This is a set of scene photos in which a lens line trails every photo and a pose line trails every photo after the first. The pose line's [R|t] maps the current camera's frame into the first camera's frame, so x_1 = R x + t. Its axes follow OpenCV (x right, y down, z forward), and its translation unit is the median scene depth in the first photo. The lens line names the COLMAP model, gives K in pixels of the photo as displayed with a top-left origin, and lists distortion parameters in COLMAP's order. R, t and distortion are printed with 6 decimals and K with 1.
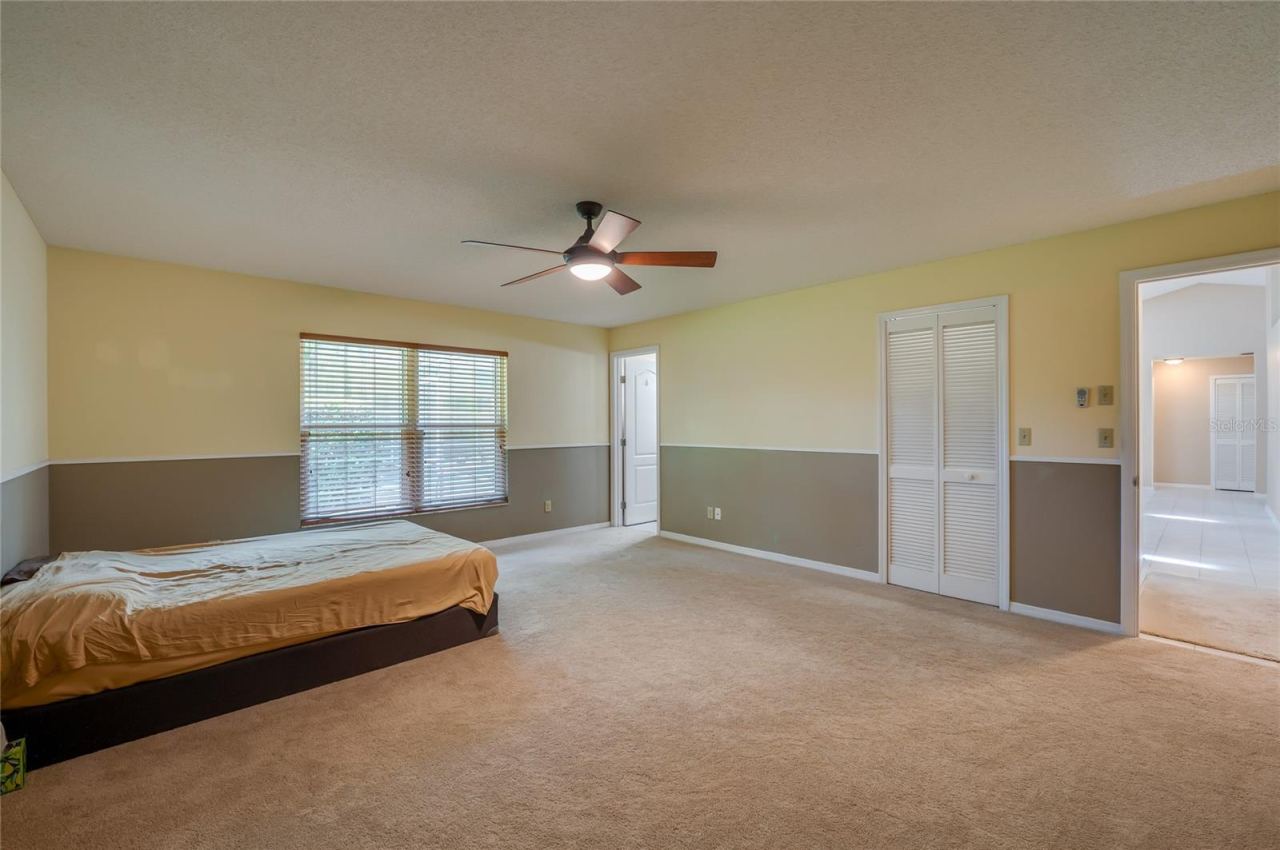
lens RADIAL K [[533.7, 0, 638.5], [0, 533.7, 426.0], [0, 0, 1]] dist [0.000463, 0.000068]
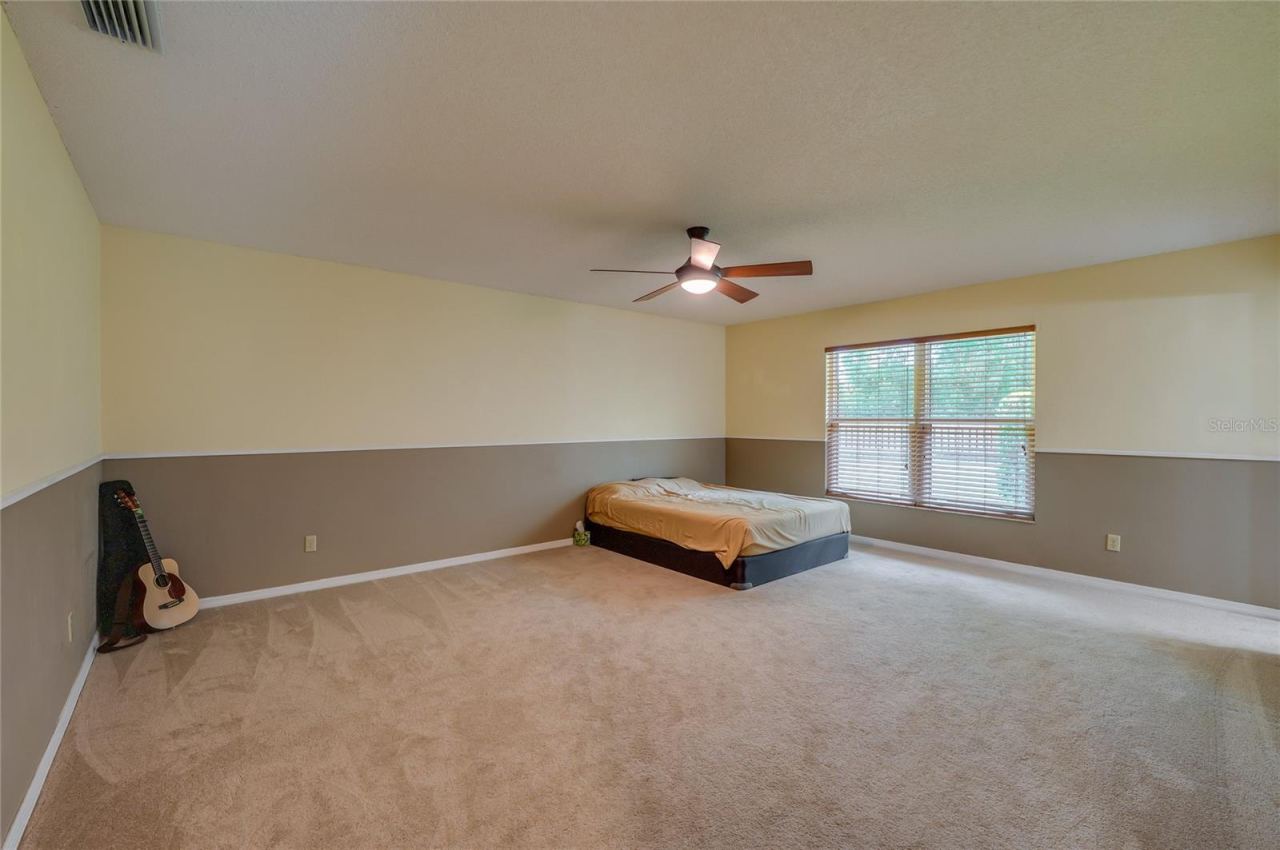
lens RADIAL K [[521.0, 0, 631.1], [0, 521.0, 424.9], [0, 0, 1]] dist [-0.000110, 0.000157]
pose [[-0.028135, 0.016525, -0.999468, 0.649570], [-0.006155, 0.999842, 0.016705, -0.004426], [0.999585, 0.006622, -0.028028, 0.552056]]
